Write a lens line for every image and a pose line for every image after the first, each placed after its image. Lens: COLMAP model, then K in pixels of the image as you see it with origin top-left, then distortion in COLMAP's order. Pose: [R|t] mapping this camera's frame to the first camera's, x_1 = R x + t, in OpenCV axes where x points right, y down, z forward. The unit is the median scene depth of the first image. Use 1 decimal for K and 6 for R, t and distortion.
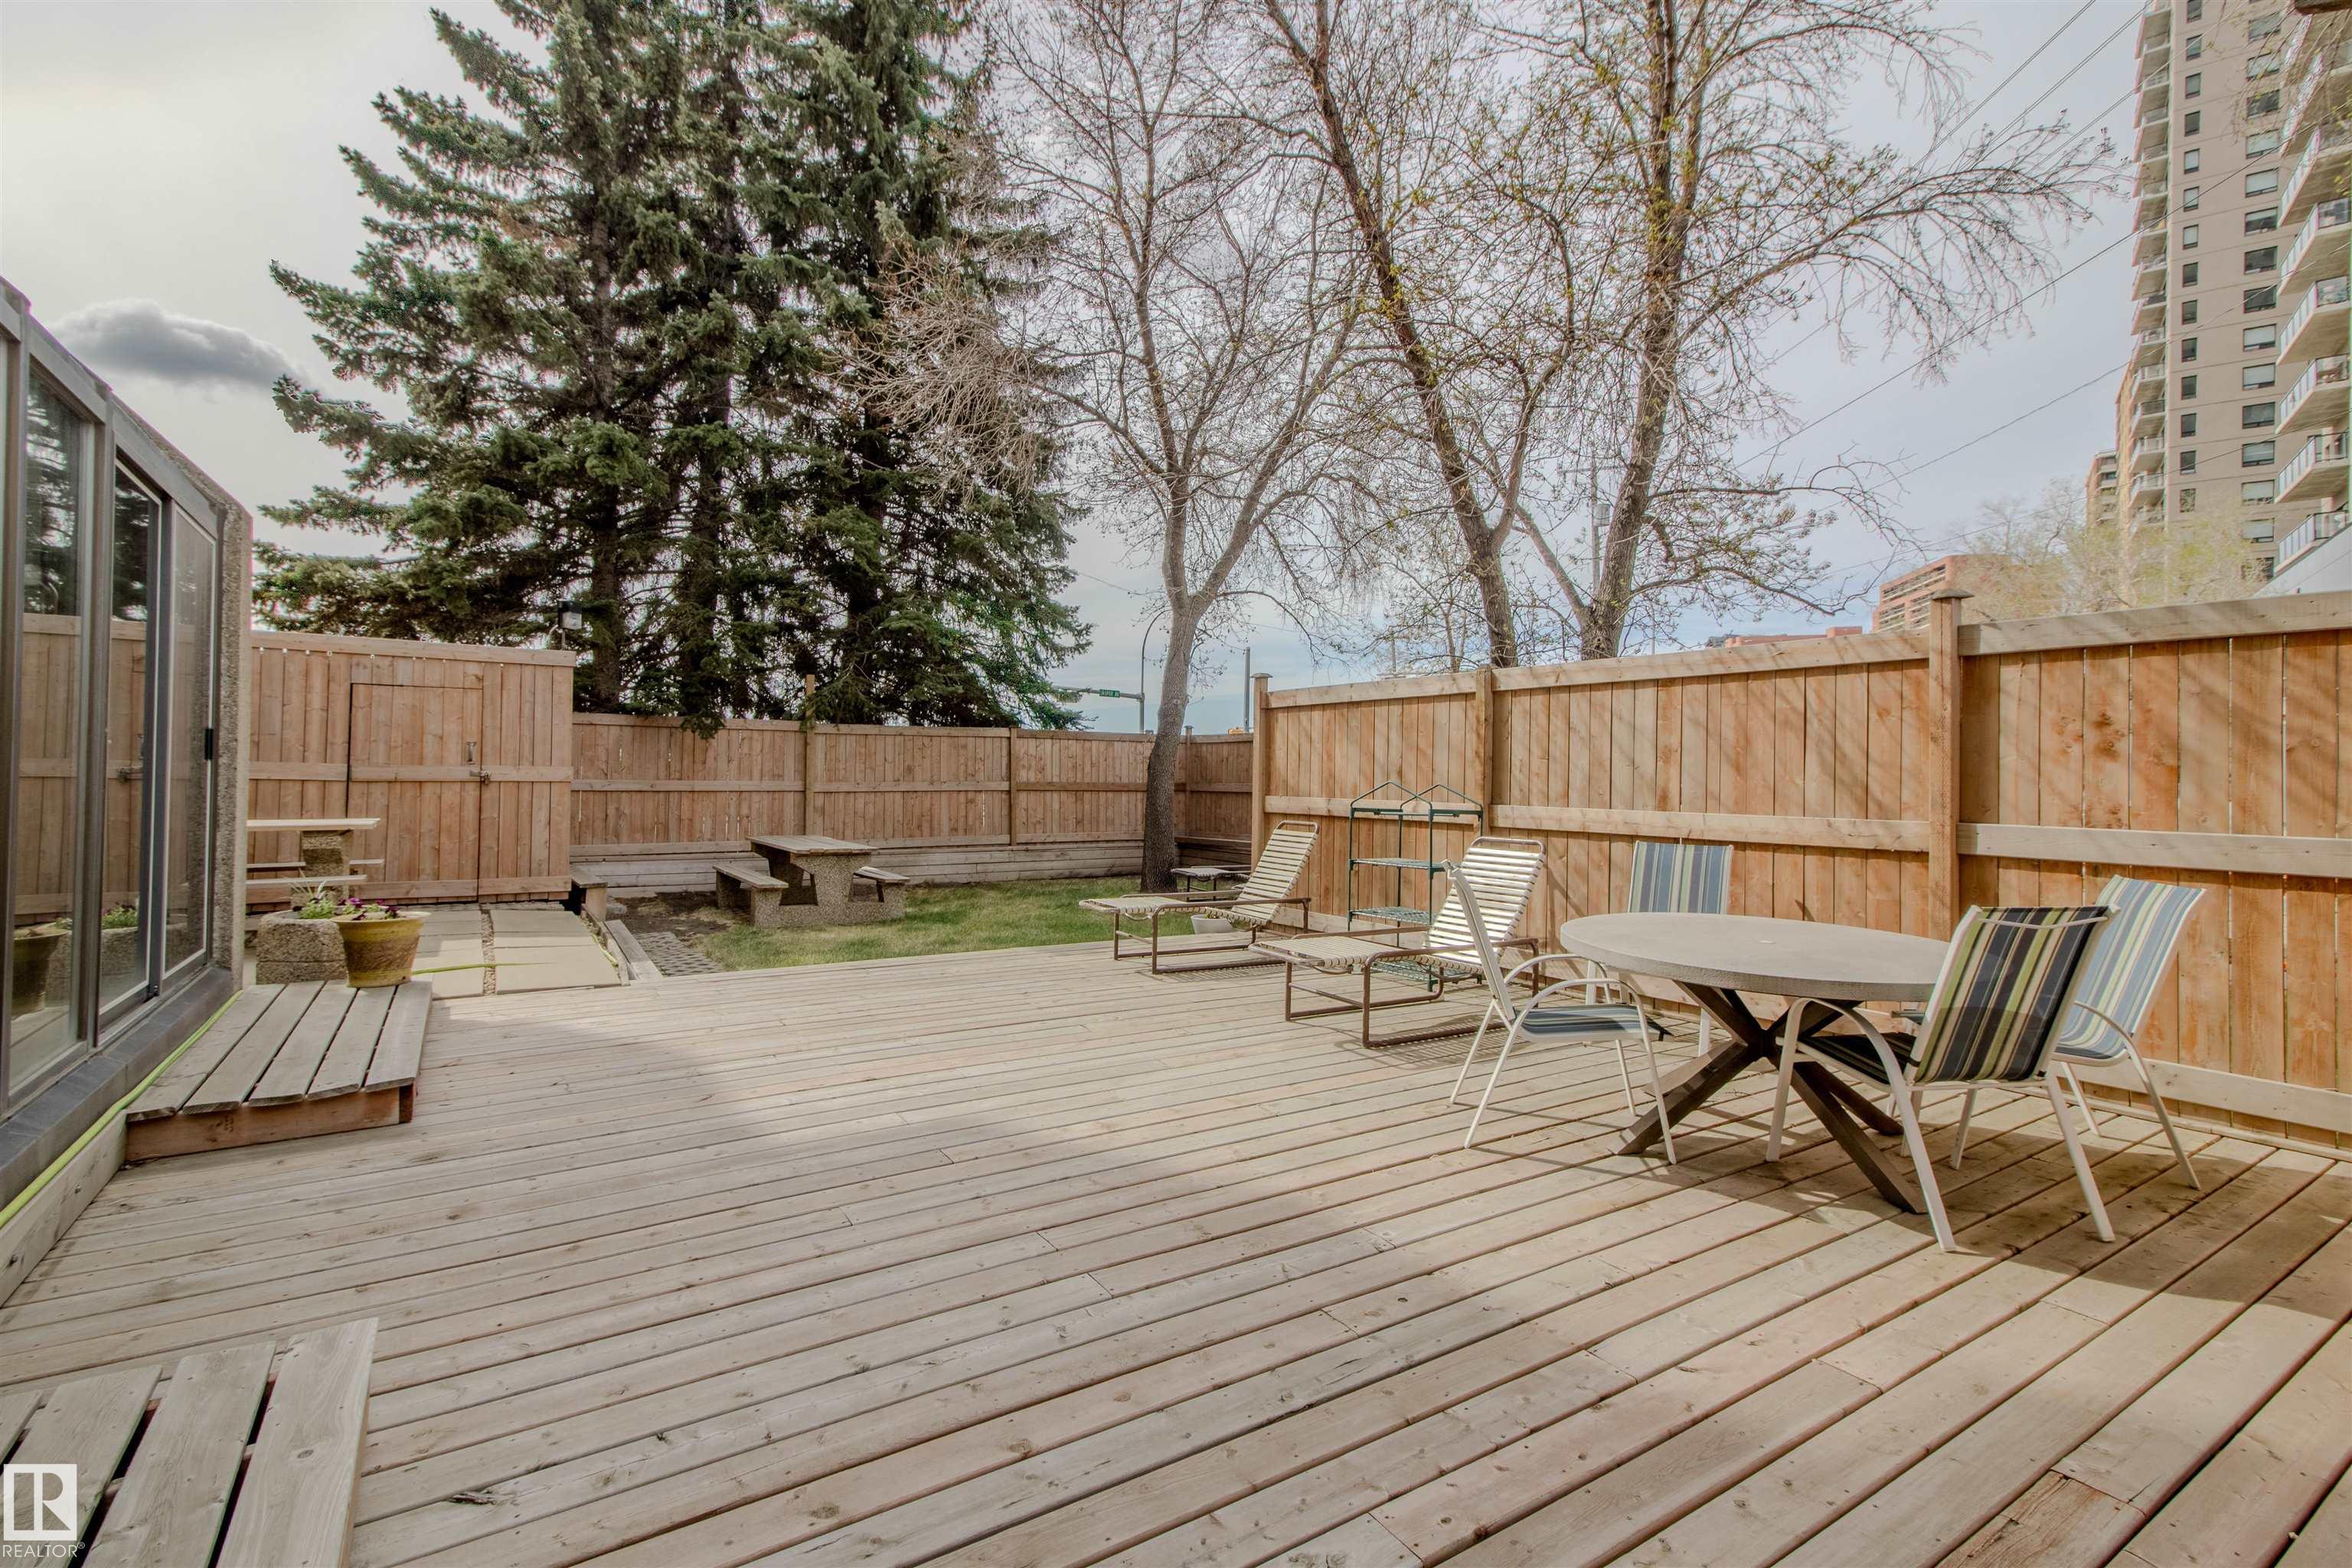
lens RADIAL K [[1073.7, 0, 1189.5], [0, 1073.7, 775.8], [0, 0, 1]] dist [0.031228, -0.000444]
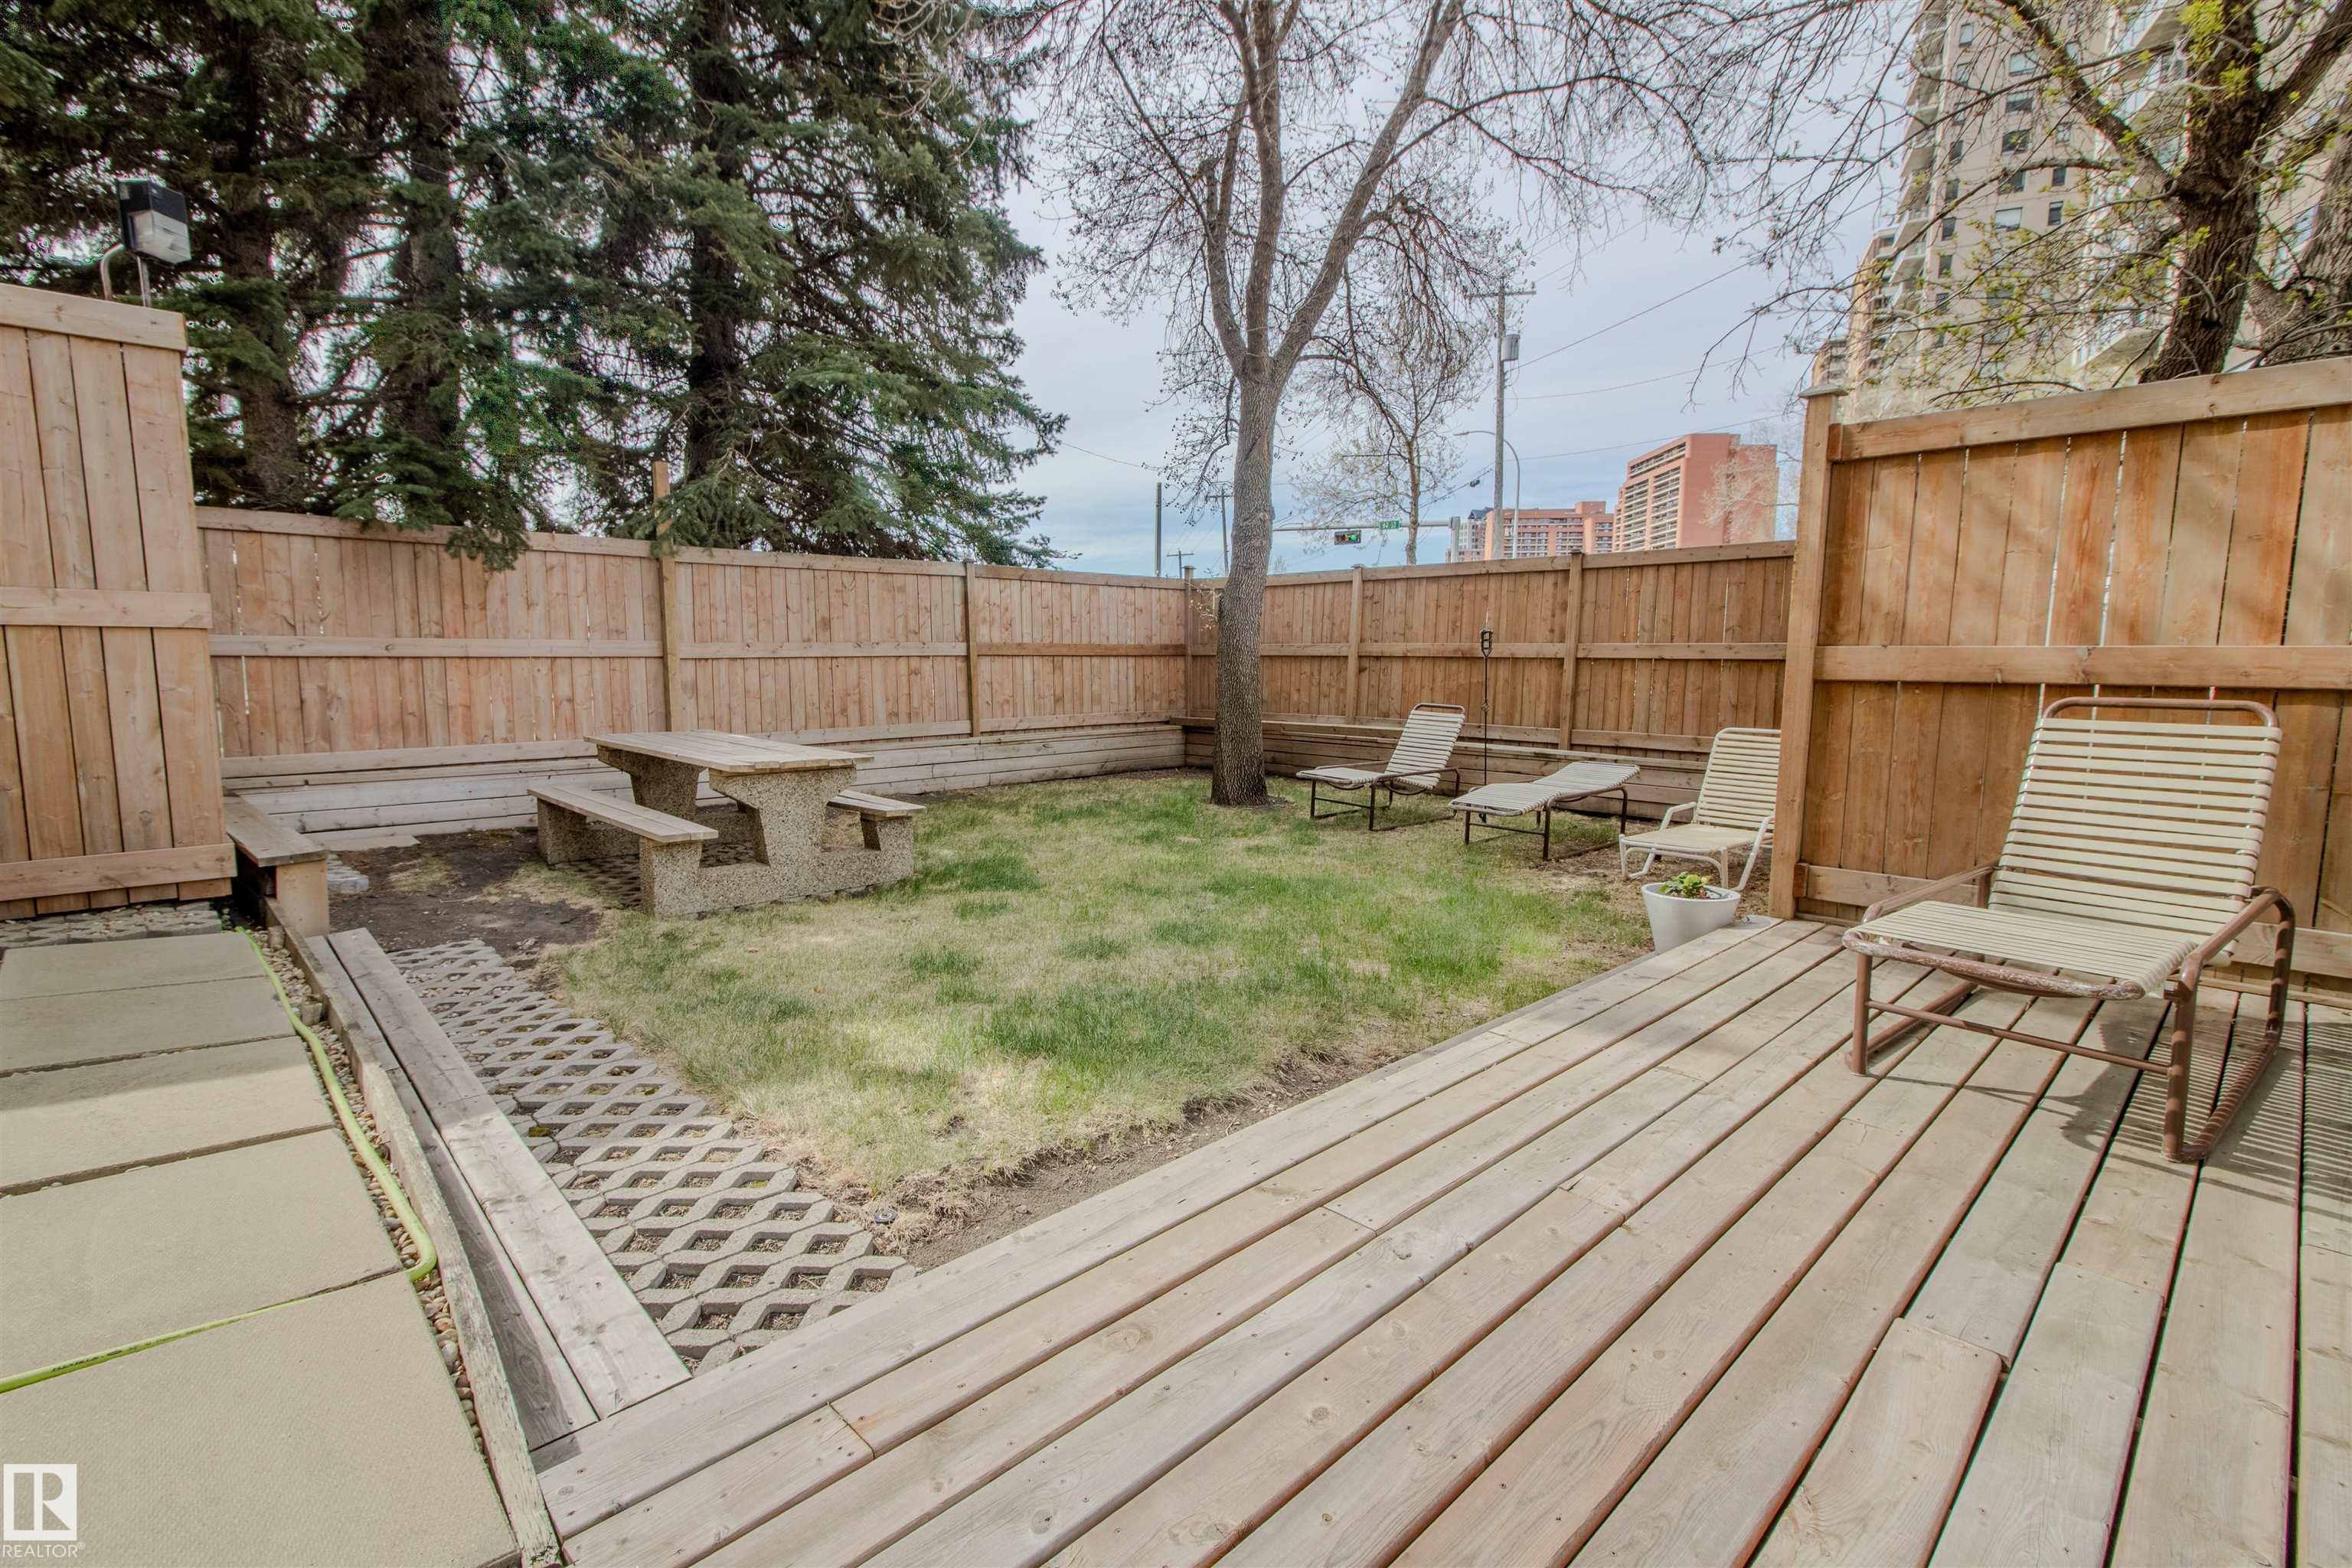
lens RADIAL K [[1073.7, 0, 1175.1], [0, 1073.7, 775.3], [0, 0, 1]] dist [0.031228, -0.000444]
pose [[0.982790, -0.029265, 0.182391, -0.195508], [0.007268, 0.992732, 0.120123, 0.009677], [-0.184581, -0.116730, 0.975861, 0.354708]]
